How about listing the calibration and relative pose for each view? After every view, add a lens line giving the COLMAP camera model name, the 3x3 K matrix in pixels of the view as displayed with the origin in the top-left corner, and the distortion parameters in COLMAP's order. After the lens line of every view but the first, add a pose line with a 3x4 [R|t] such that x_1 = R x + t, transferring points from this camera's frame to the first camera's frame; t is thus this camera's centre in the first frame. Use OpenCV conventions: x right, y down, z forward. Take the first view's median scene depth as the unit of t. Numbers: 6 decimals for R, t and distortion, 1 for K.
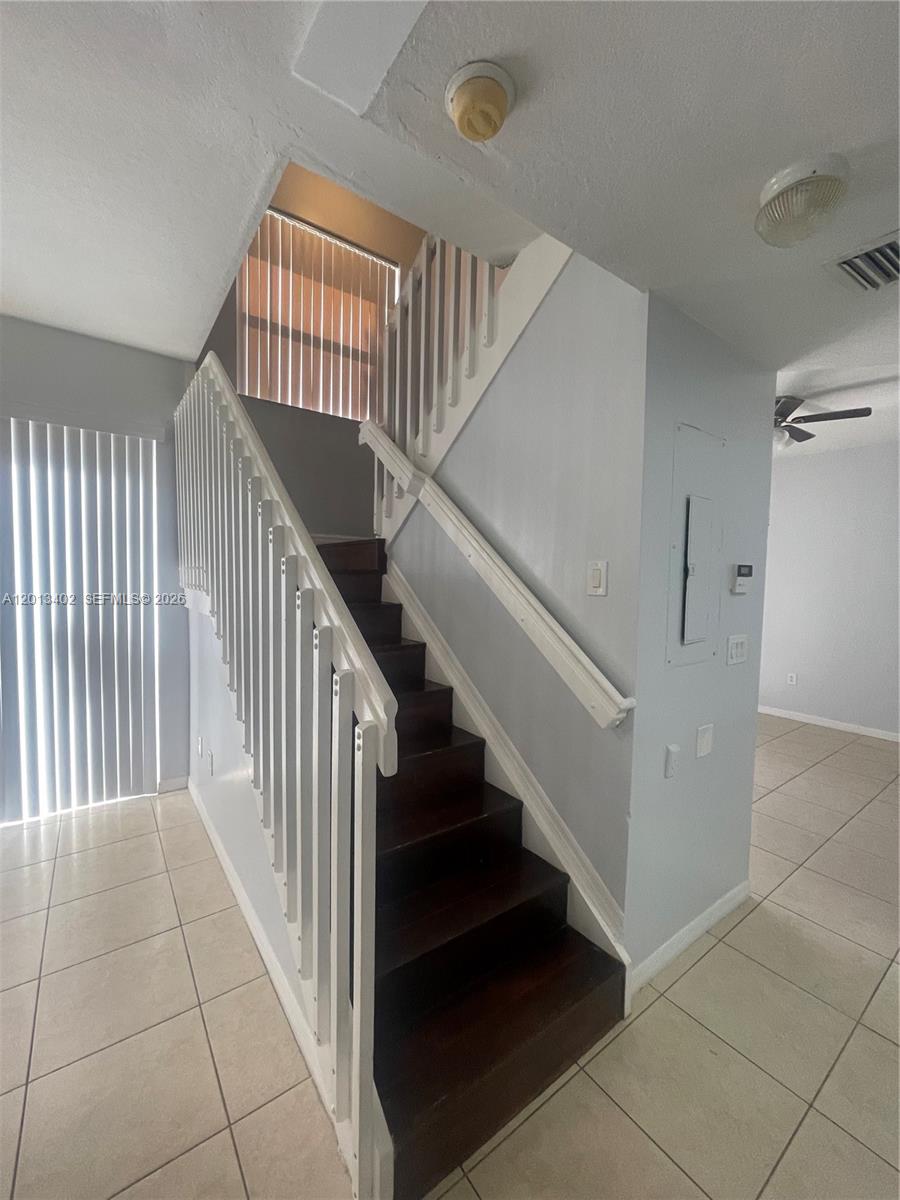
lens RADIAL K [[480.2, 0, 448.6], [0, 480.2, 600.9], [0, 0, 1]] dist [0.003185, -0.001810]
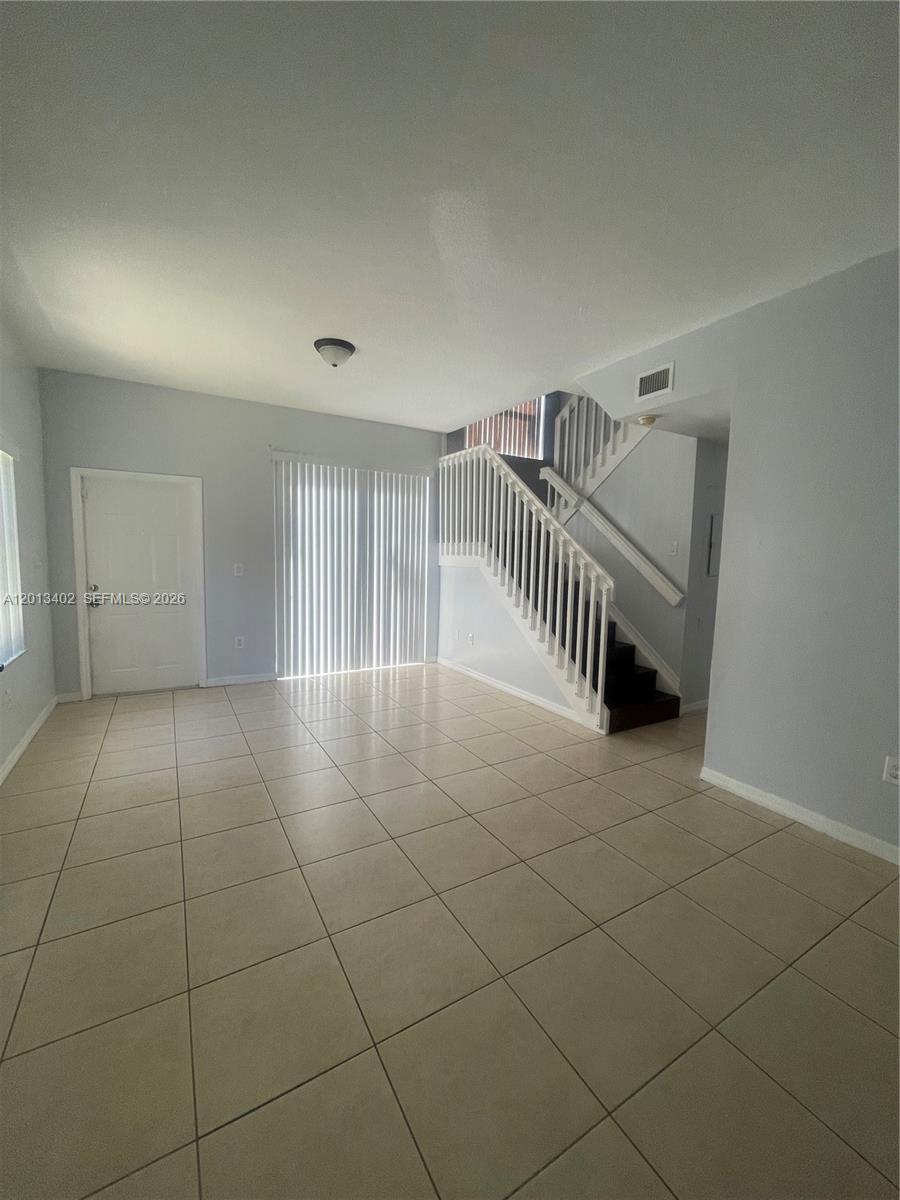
lens RADIAL K [[480.2, 0, 448.9], [0, 480.2, 599.9], [0, 0, 1]] dist [0.003185, -0.001810]
pose [[0.994322, 0.011926, -0.105744, -0.395590], [-0.006994, 0.998876, 0.046891, 0.076272], [0.106184, -0.045885, 0.993287, -1.101978]]
